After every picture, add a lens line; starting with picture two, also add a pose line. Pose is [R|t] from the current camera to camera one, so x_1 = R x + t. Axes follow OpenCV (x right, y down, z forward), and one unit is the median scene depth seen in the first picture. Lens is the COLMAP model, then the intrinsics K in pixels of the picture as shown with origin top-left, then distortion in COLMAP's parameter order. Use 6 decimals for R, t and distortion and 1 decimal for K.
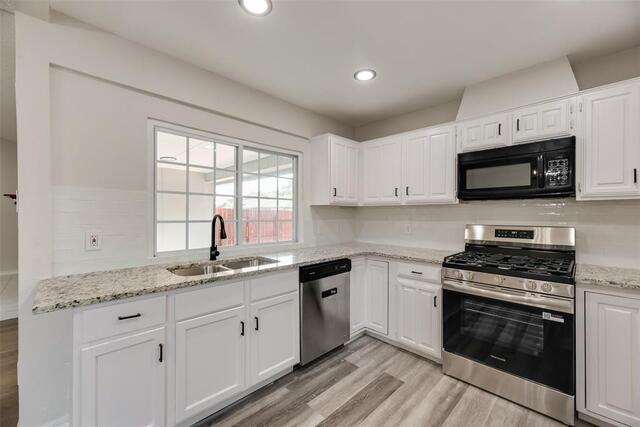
lens RADIAL K [[260.1, 0, 325.7], [0, 260.1, 212.4], [0, 0, 1]] dist [-0.002765, 0.000013]
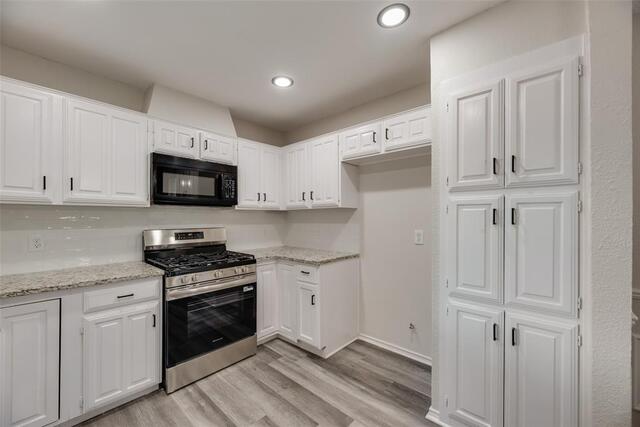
lens RADIAL K [[260.1, 0, 318.3], [0, 260.1, 216.2], [0, 0, 1]] dist [-0.002765, 0.000013]
pose [[-0.054804, 0.006977, 0.998473, -0.464598], [-0.005337, 0.999959, -0.007281, 0.001800], [-0.998483, -0.005728, -0.054764, 0.509310]]
